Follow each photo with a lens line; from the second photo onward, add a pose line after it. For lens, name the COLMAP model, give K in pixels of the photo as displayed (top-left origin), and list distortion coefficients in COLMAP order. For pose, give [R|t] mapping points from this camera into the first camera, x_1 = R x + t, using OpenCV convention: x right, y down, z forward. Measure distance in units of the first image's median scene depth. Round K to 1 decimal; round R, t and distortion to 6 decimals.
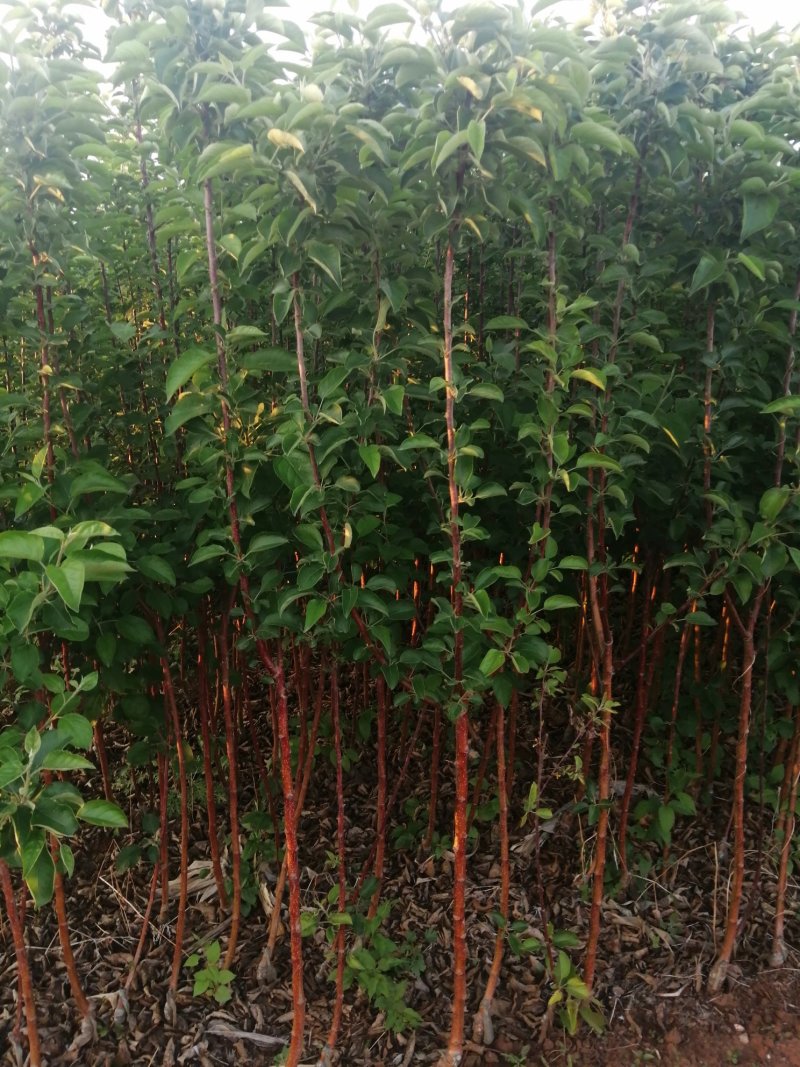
lens RADIAL K [[839.4, 0, 401.1], [0, 839.4, 532.7], [0, 0, 1]] dist [0.042888, -0.077478]
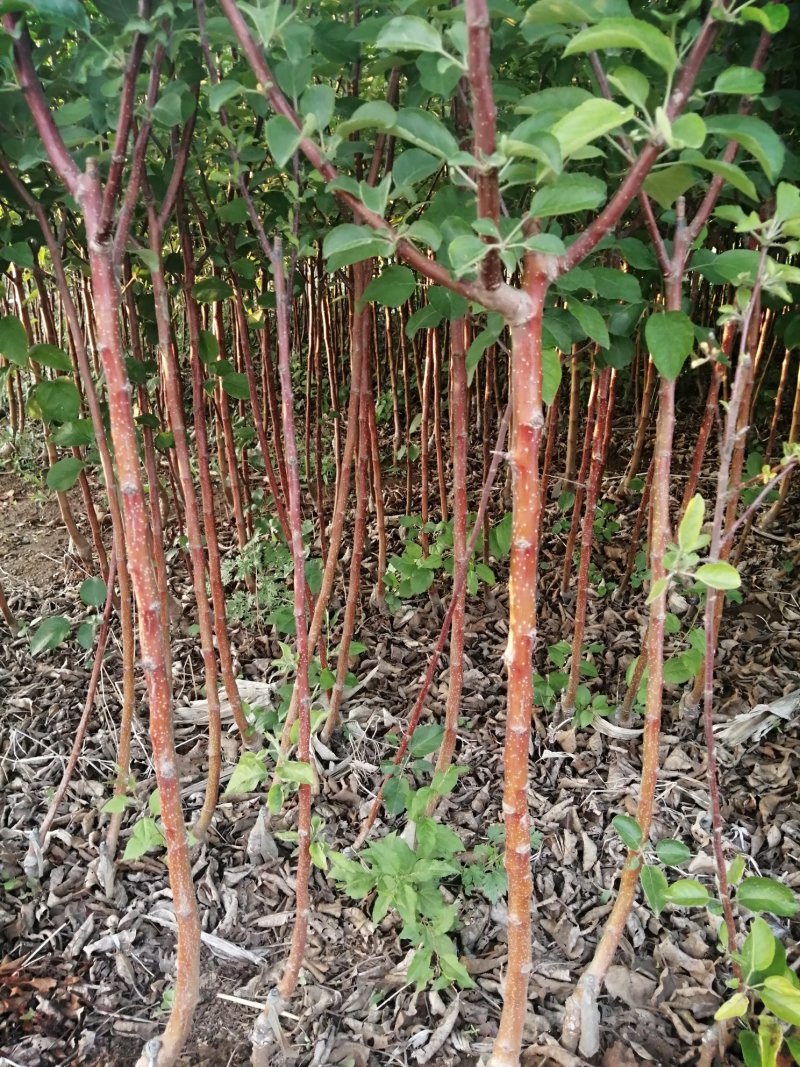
lens RADIAL K [[839.4, 0, 401.9], [0, 839.4, 538.4], [0, 0, 1]] dist [0.042888, -0.077478]
pose [[0.952510, 0.080392, -0.293705, 0.109310], [-0.042376, 0.990131, 0.133584, 0.206423], [0.301546, -0.114794, 0.946516, 0.464125]]
